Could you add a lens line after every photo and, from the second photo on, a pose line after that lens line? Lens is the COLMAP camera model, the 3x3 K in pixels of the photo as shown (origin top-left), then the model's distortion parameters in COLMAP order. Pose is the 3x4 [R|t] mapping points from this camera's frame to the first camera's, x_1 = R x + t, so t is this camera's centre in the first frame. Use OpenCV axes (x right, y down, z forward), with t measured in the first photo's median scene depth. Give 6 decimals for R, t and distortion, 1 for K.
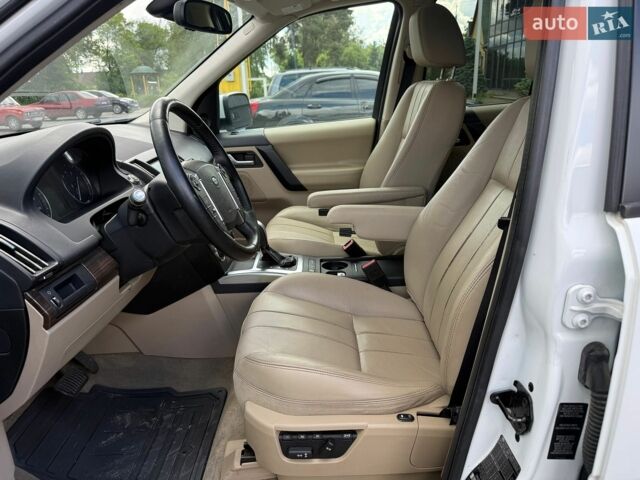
lens RADIAL K [[448.9, 0, 321.9], [0, 448.9, 243.6], [0, 0, 1]] dist [0.054787, -0.085041]
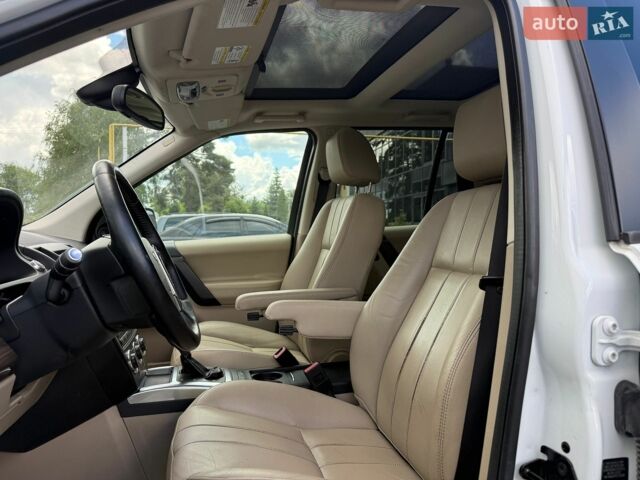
lens RADIAL K [[454.6, 0, 320.0], [0, 454.6, 240.0], [0, 0, 1]] dist [0.031206, -0.047364]
pose [[0.968796, 0.025491, 0.246546, -0.110290], [0.054171, 0.948875, -0.310969, 0.088177], [-0.241868, 0.314621, 0.917885, 0.083395]]
